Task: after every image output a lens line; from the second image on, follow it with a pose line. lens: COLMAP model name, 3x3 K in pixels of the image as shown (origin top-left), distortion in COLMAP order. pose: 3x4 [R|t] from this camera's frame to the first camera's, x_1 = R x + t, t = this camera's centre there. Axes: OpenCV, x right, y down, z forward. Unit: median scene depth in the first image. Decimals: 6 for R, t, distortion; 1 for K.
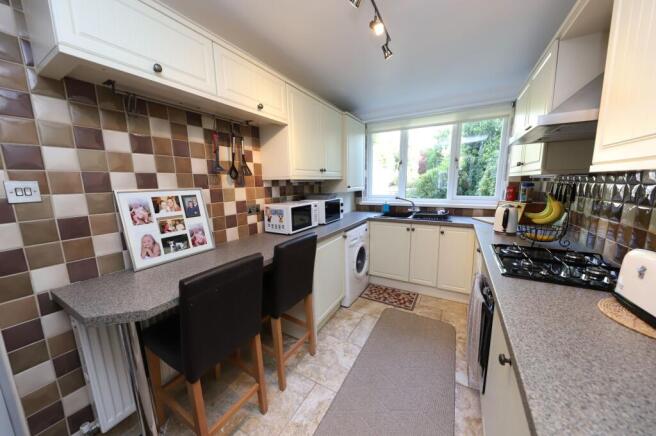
lens RADIAL K [[220.8, 0, 331.7], [0, 220.8, 220.1], [0, 0, 1]] dist [-0.015412, -0.000173]
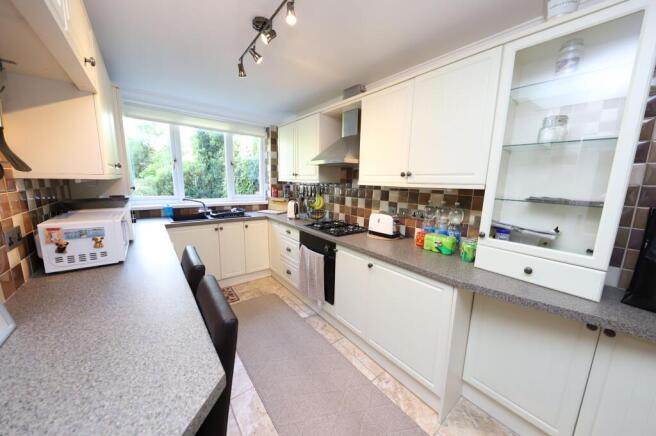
lens RADIAL K [[220.8, 0, 331.7], [0, 220.8, 220.1], [0, 0, 1]] dist [-0.015412, -0.000173]
pose [[0.365122, -0.134732, 0.921159, -0.513940], [0.121371, 0.987916, 0.096388, -0.044068], [-0.923014, 0.076608, 0.377062, 0.142489]]
